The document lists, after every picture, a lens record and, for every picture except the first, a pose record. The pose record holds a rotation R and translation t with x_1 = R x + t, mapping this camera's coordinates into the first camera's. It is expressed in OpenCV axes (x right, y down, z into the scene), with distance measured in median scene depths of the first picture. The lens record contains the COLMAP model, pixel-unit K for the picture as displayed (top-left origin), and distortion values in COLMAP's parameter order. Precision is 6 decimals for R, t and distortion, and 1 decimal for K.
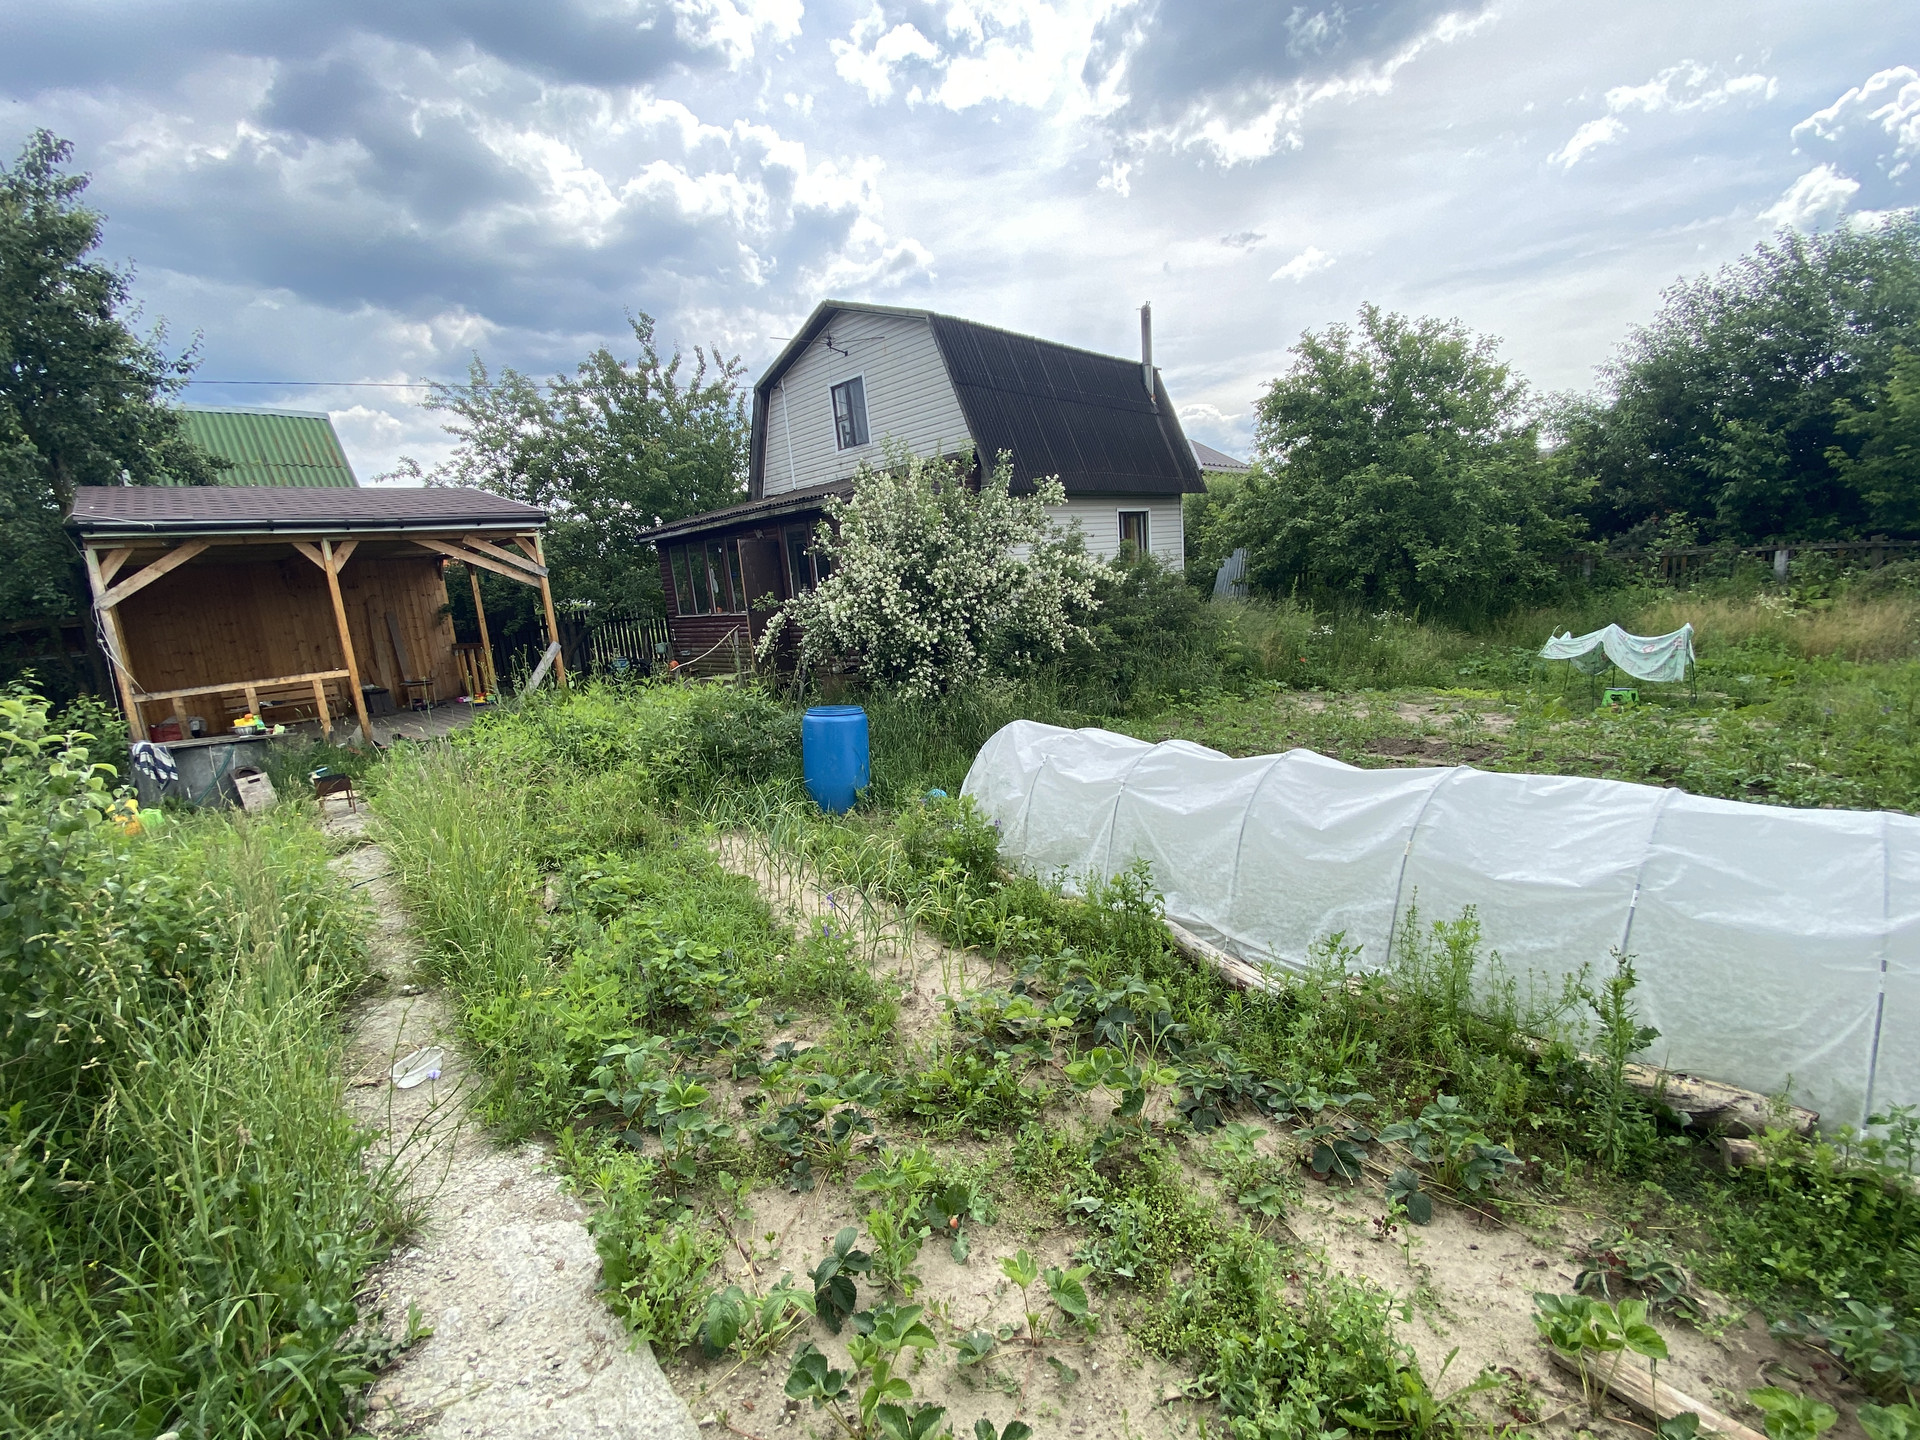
lens RADIAL K [[770.9, 0, 937.5], [0, 770.9, 720.6], [0, 0, 1]] dist [0.002374, -0.008682]
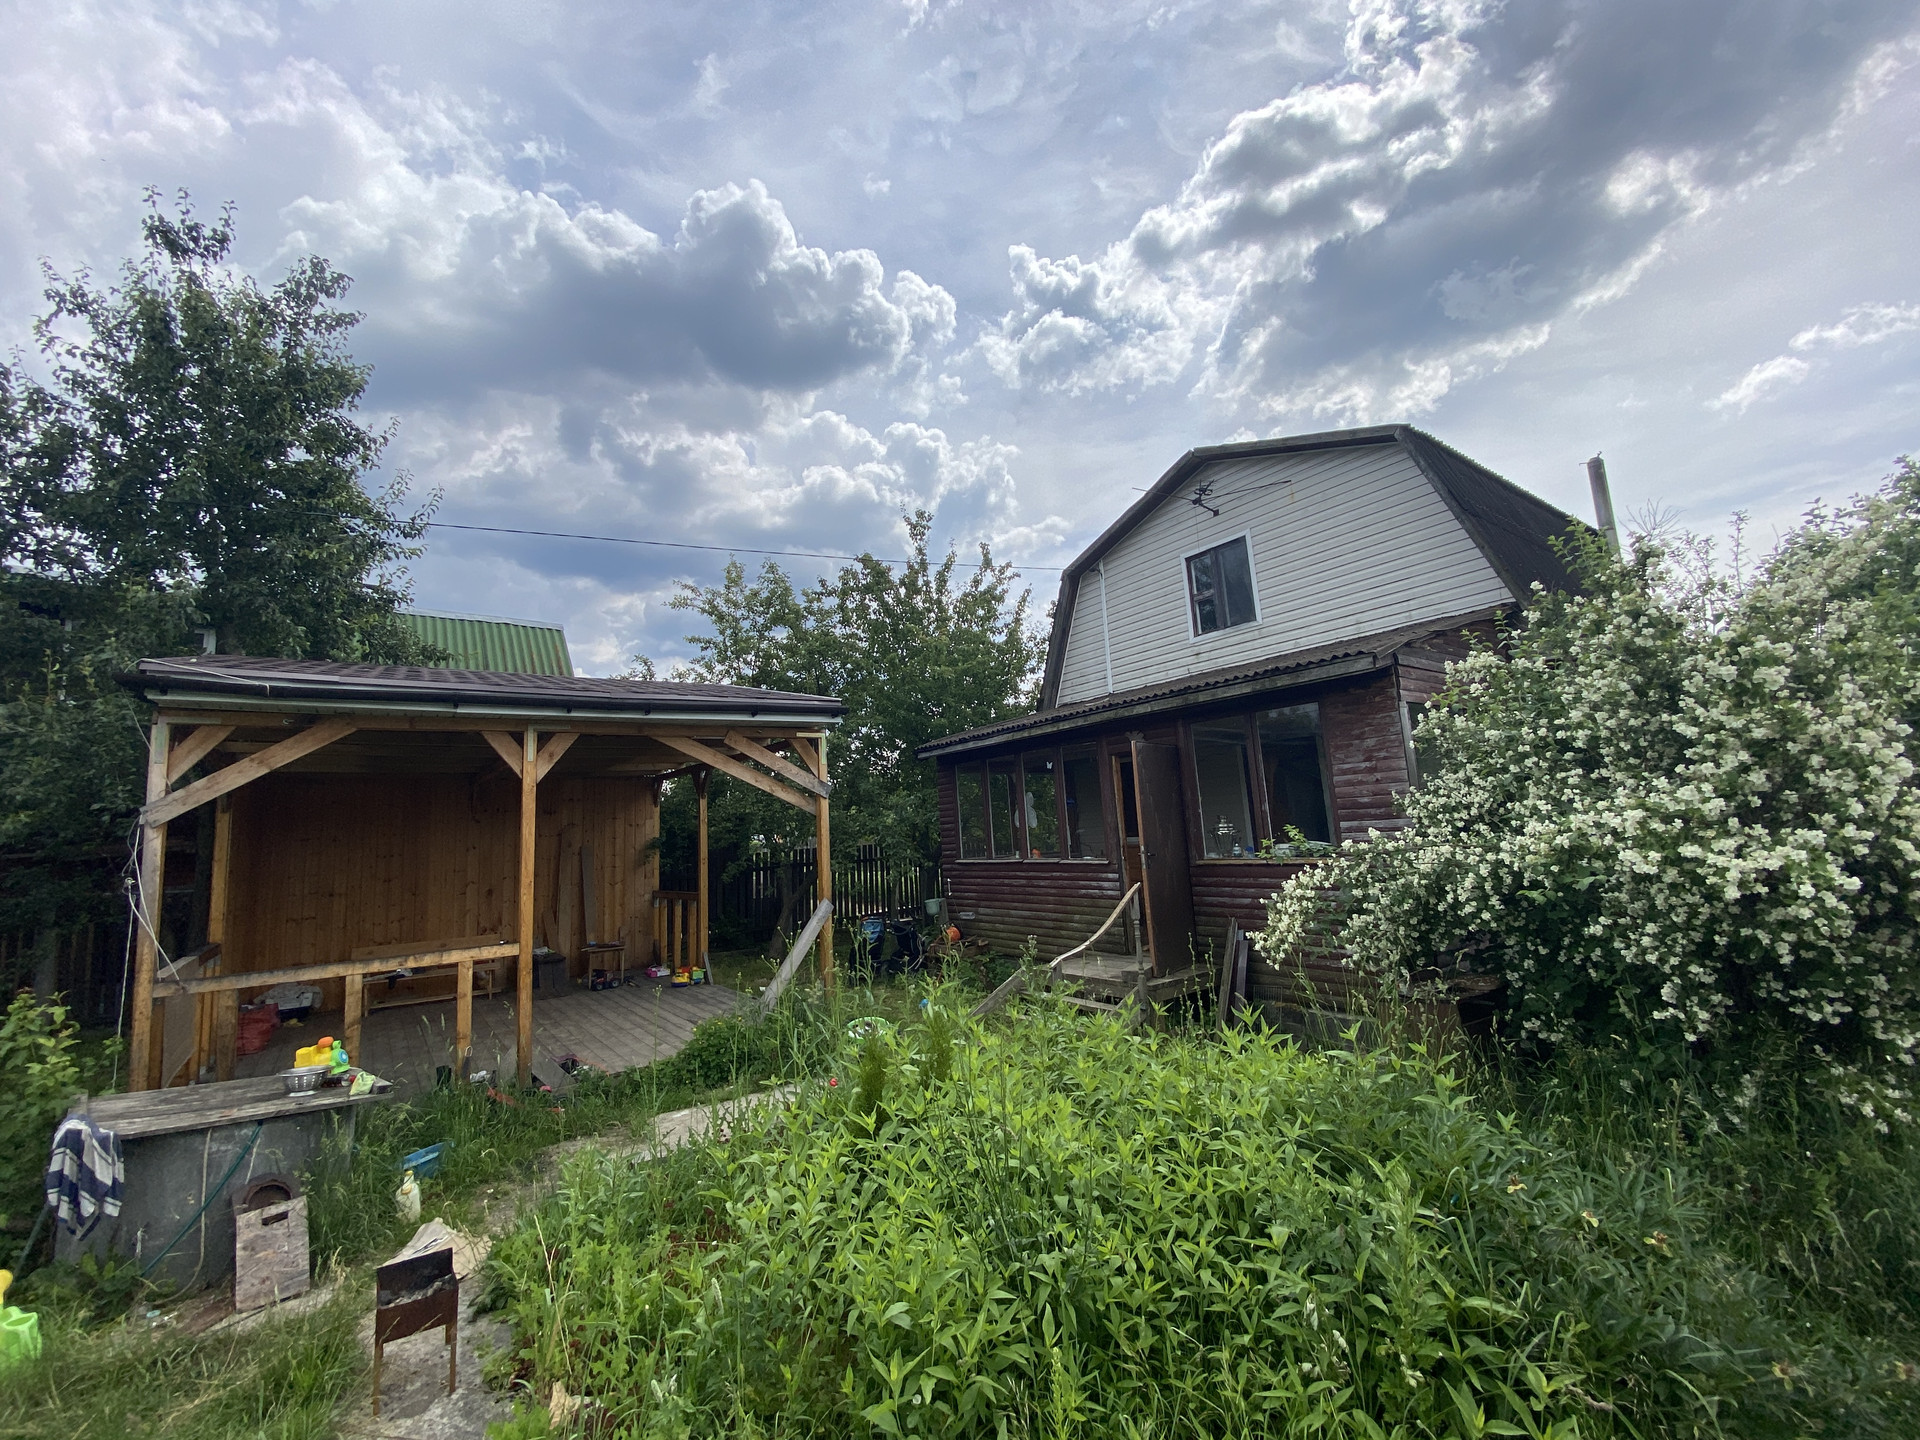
lens RADIAL K [[775.0, 0, 963.1], [0, 775.0, 716.6], [0, 0, 1]] dist [0.030722, -0.030466]
pose [[0.988443, -0.002991, -0.151563, -0.302664], [-0.045055, 0.948832, -0.312552, -0.052397], [0.144743, 0.315768, 0.937731, 0.387825]]
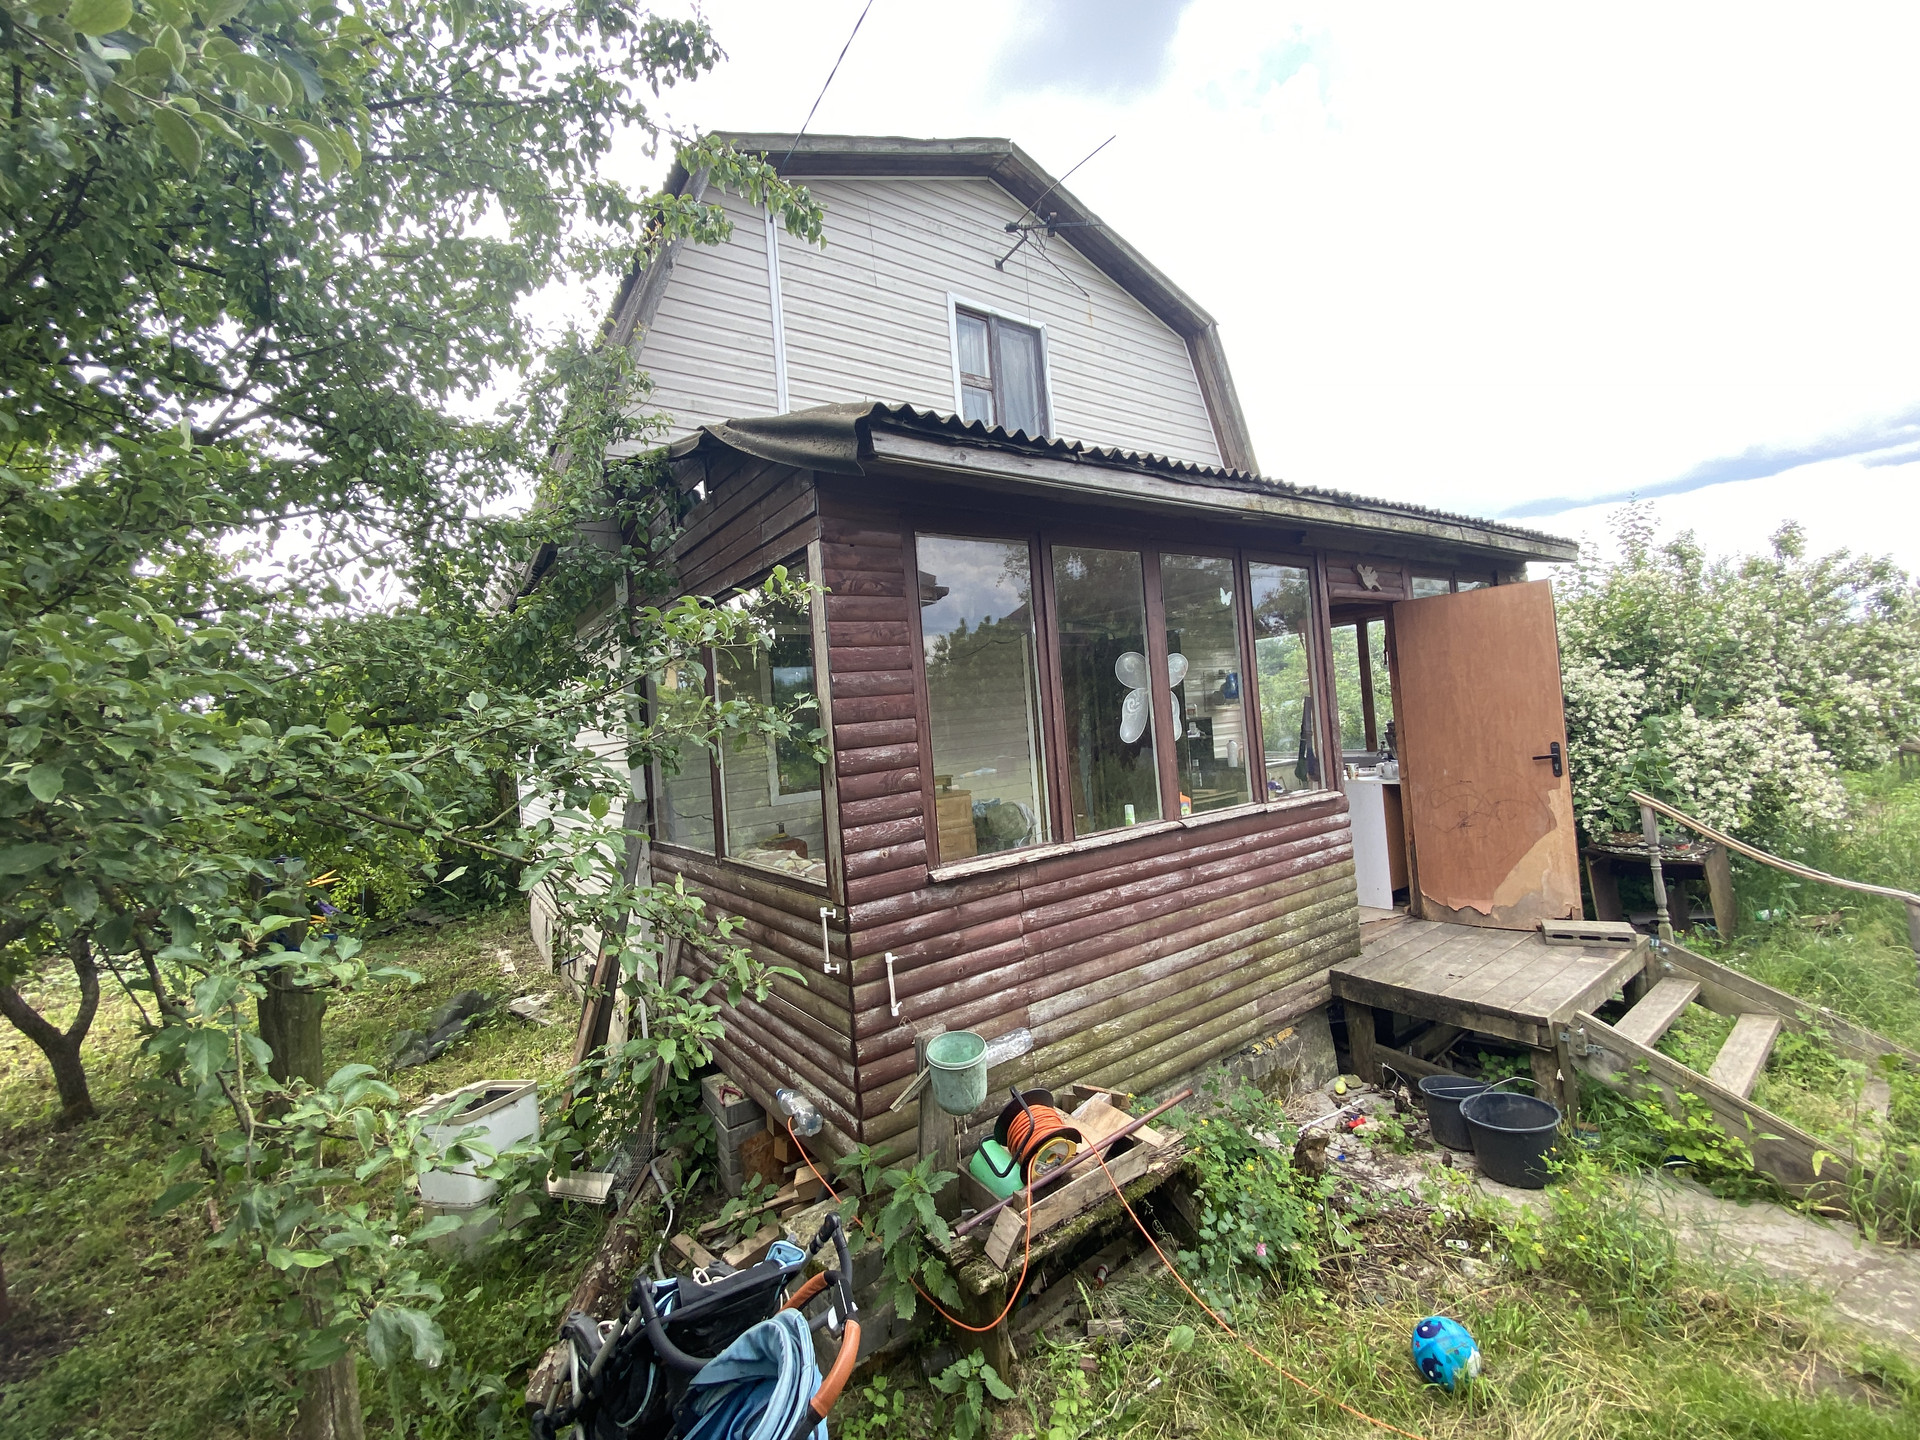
lens RADIAL K [[785.5, 0, 960.0], [0, 785.5, 720.0], [0, 0, 1]] dist [0.029892, -0.024964]
pose [[0.176970, 0.073671, 0.981455, -0.709353], [0.249504, 0.961262, -0.117144, -0.194159], [-0.952066, 0.265608, 0.151733, 1.252737]]
